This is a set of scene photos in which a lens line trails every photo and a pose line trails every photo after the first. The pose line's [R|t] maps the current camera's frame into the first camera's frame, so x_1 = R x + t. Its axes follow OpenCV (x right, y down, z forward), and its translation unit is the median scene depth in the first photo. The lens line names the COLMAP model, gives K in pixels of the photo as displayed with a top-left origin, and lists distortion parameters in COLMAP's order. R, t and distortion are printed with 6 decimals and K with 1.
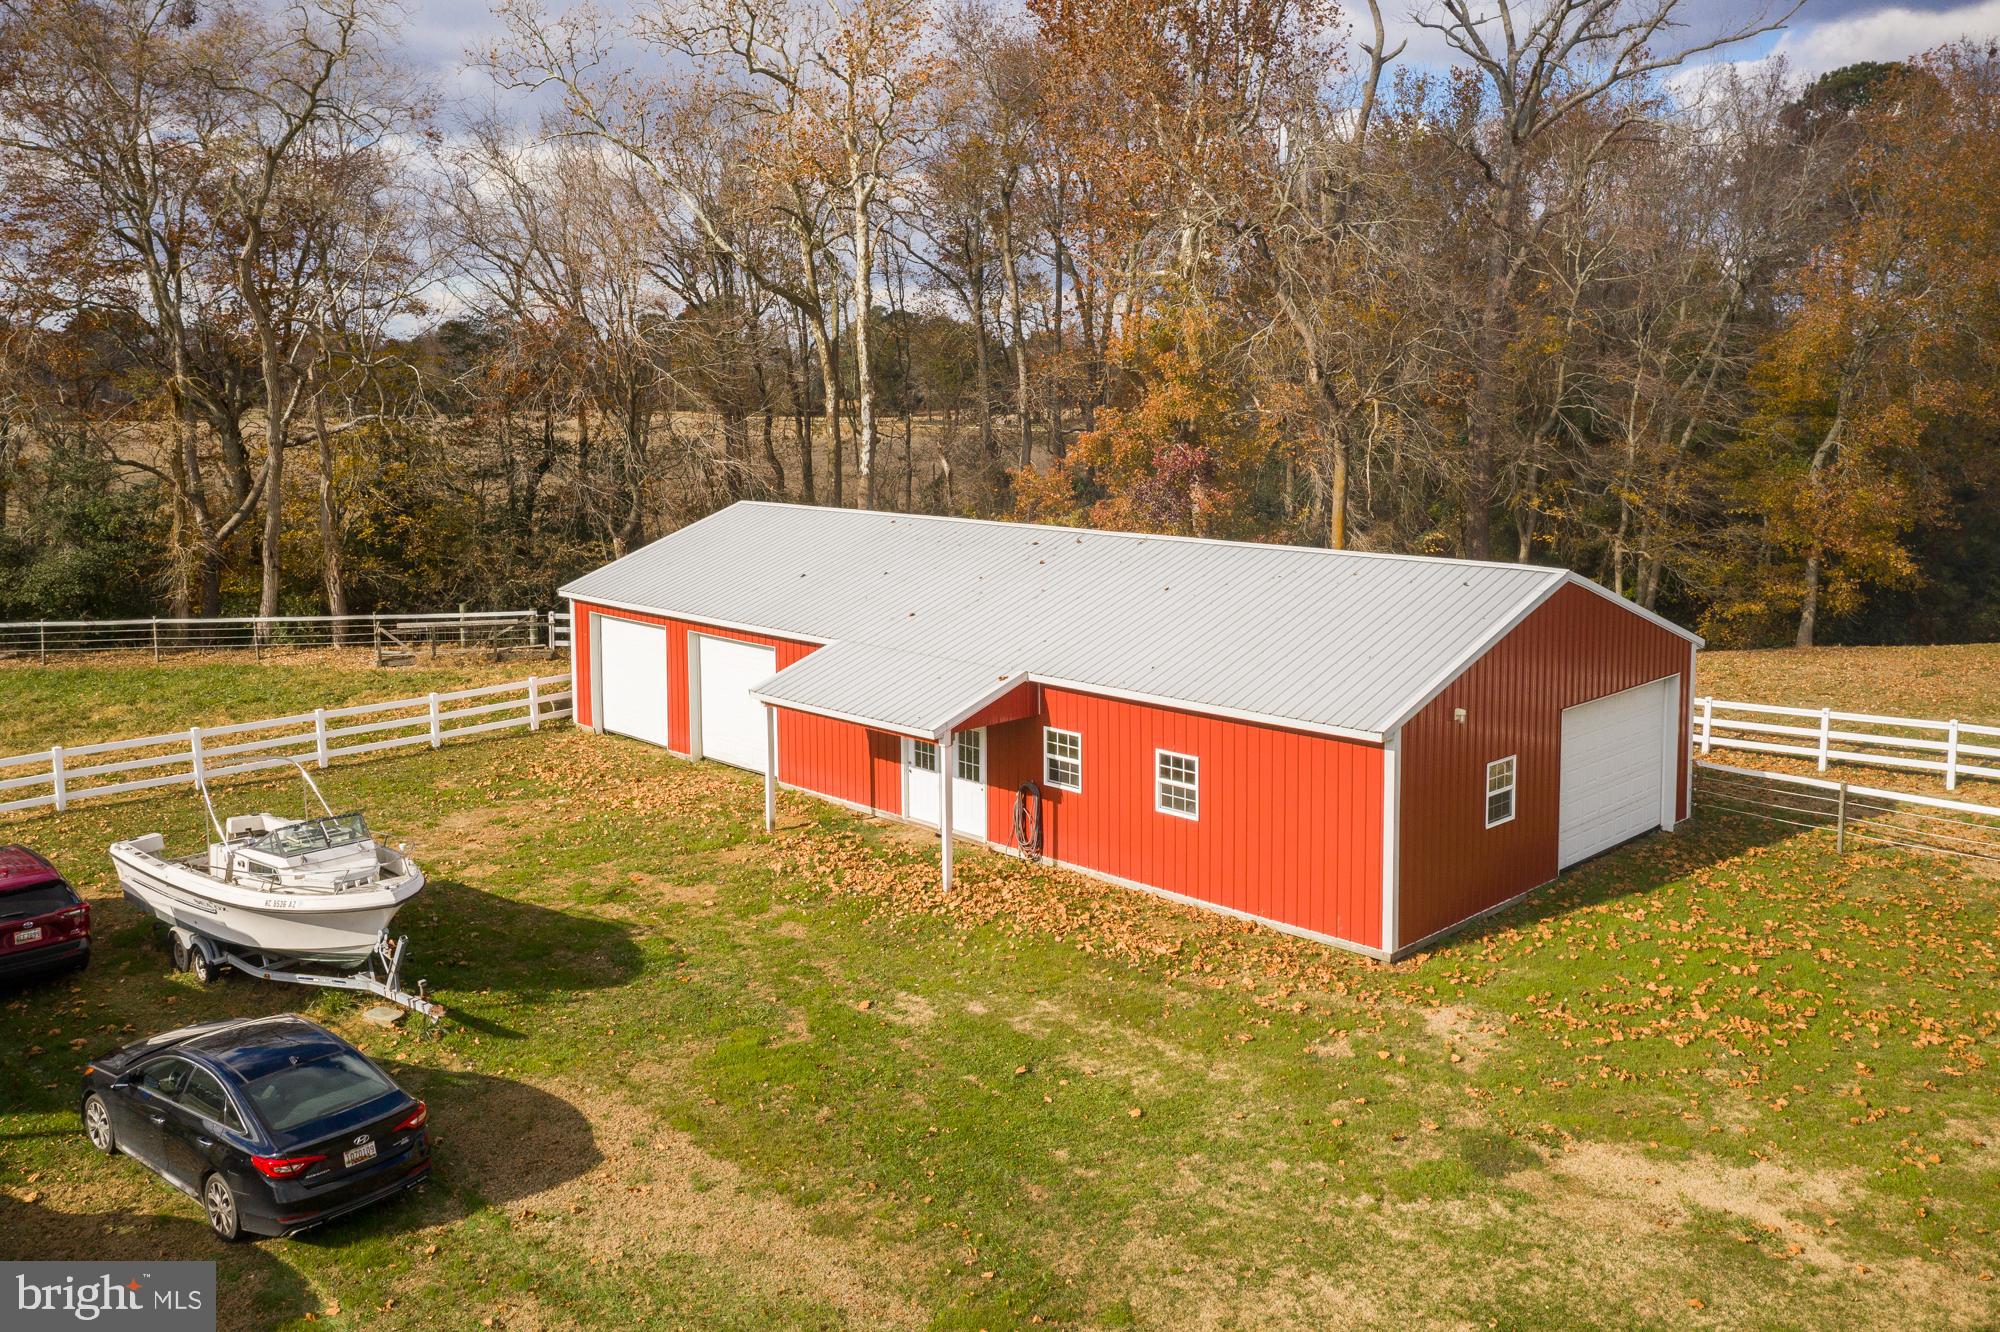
lens RADIAL K [[1584.0, 0, 1000.0], [0, 1584.0, 666.0], [0, 0, 1]] dist [0.033355, 0.003672]
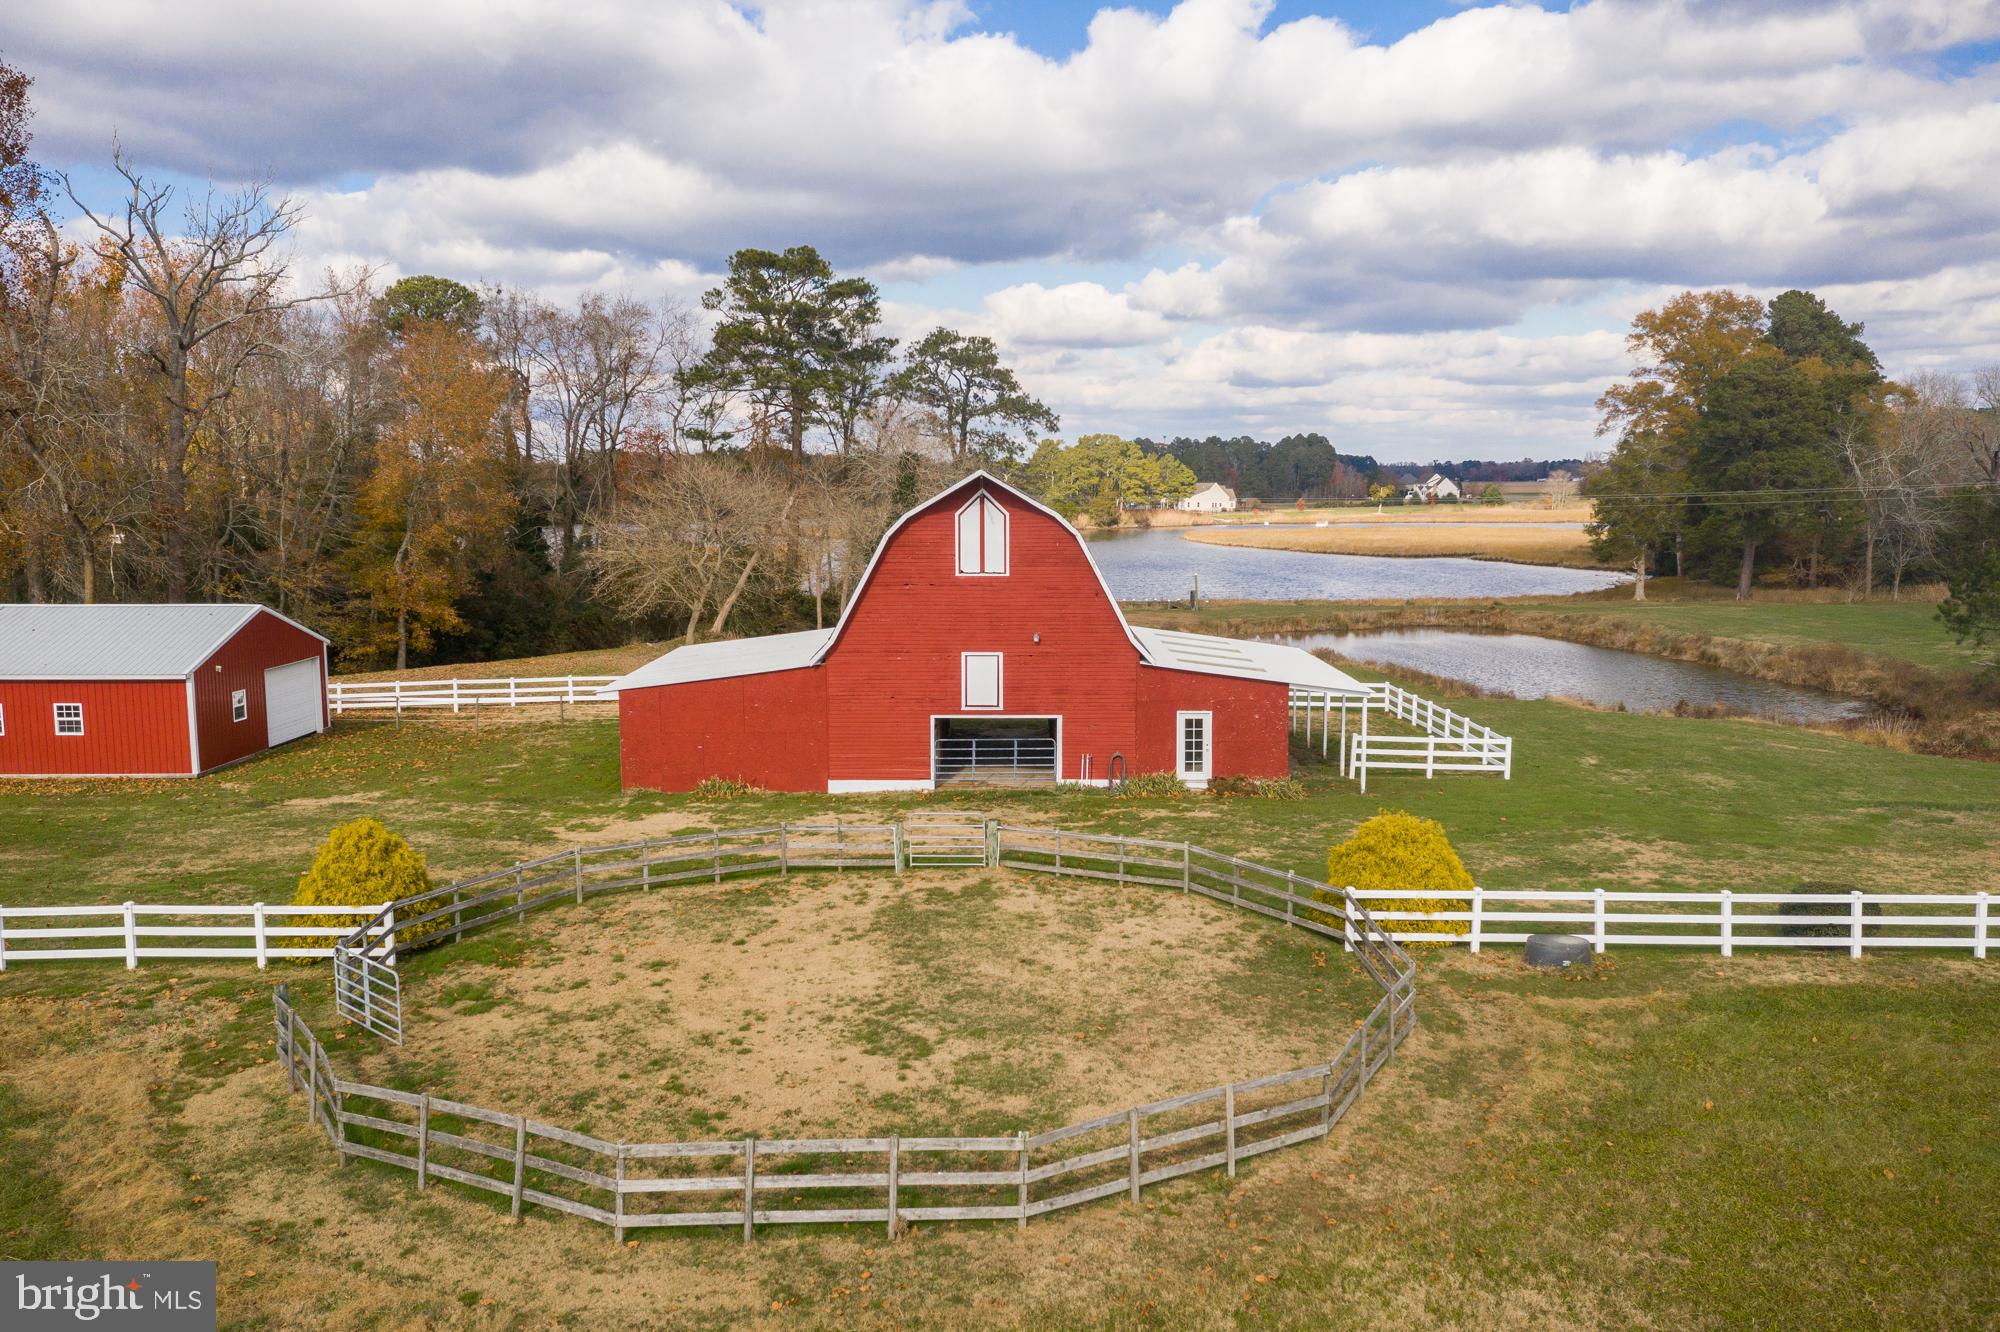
lens RADIAL K [[1598.7, 0, 1008.7], [0, 1598.7, 556.1], [0, 0, 1]] dist [0.009546, 0.003267]
pose [[0.694205, -0.025451, 0.719327, -0.238141], [0.124905, 0.988472, -0.085569, 0.089184], [-0.708857, 0.149250, 0.689381, -0.582626]]
